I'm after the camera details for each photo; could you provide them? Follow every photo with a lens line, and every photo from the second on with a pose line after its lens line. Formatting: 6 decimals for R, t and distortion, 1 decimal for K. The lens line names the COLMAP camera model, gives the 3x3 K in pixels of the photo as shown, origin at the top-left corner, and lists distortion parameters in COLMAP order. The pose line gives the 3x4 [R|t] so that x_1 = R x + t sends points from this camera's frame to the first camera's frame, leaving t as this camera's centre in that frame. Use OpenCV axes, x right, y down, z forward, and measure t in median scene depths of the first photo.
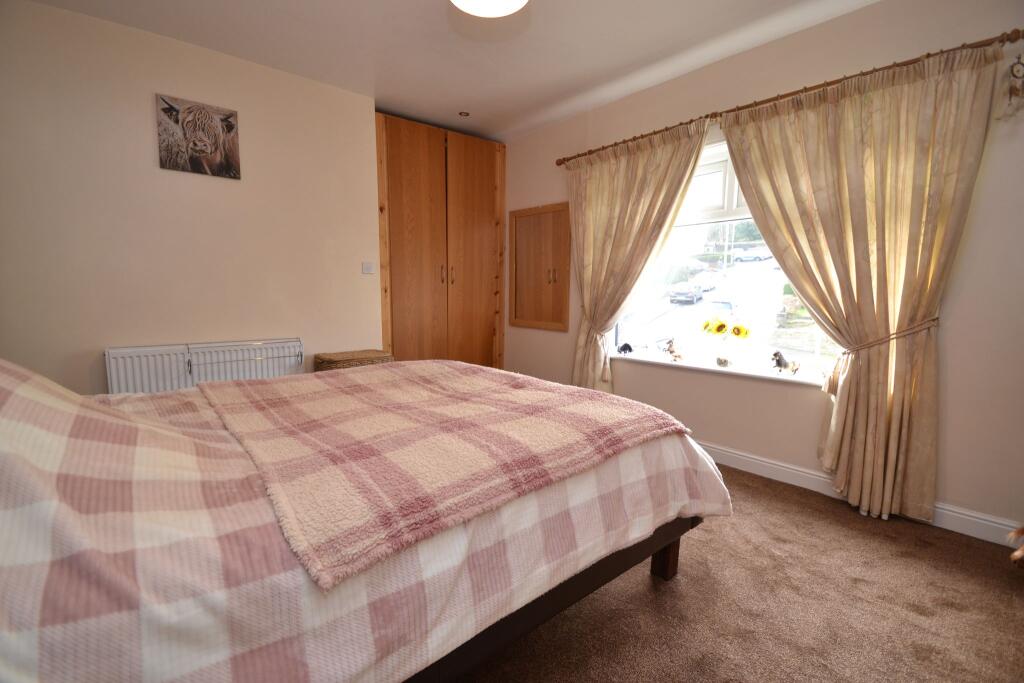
lens RADIAL K [[455.1, 0, 503.6], [0, 455.1, 348.1], [0, 0, 1]] dist [0.017954, -0.018646]
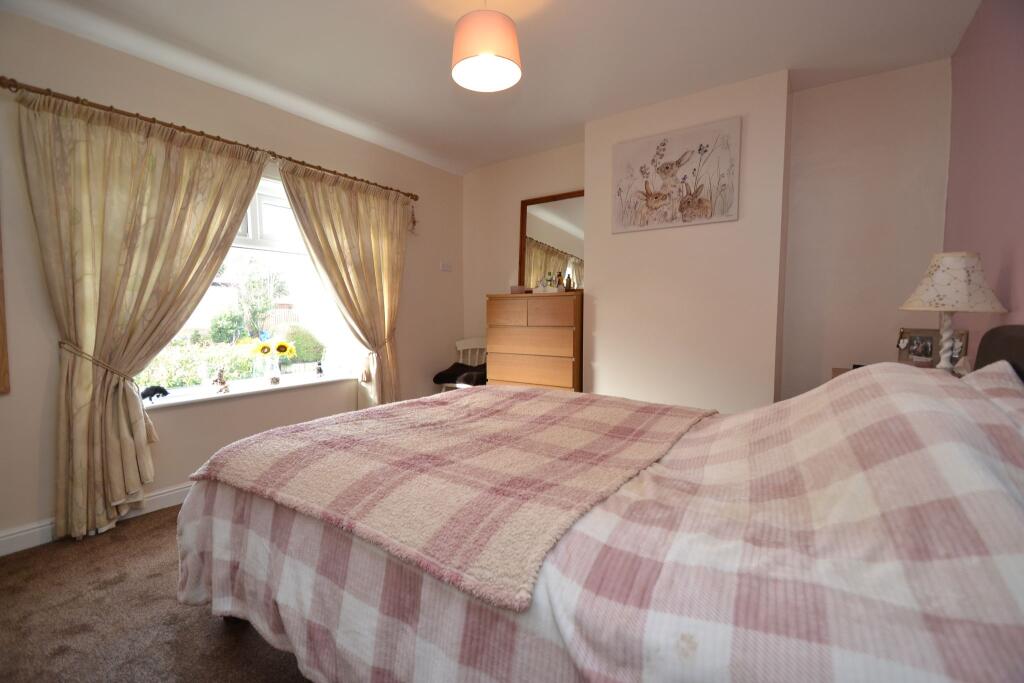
lens RADIAL K [[455.1, 0, 503.6], [0, 455.1, 348.1], [0, 0, 1]] dist [0.017954, -0.018646]
pose [[-0.246600, -0.063404, 0.967041, -0.767522], [0.137621, 0.985454, 0.099705, -0.087735], [-0.959296, 0.157673, -0.234287, 0.809761]]
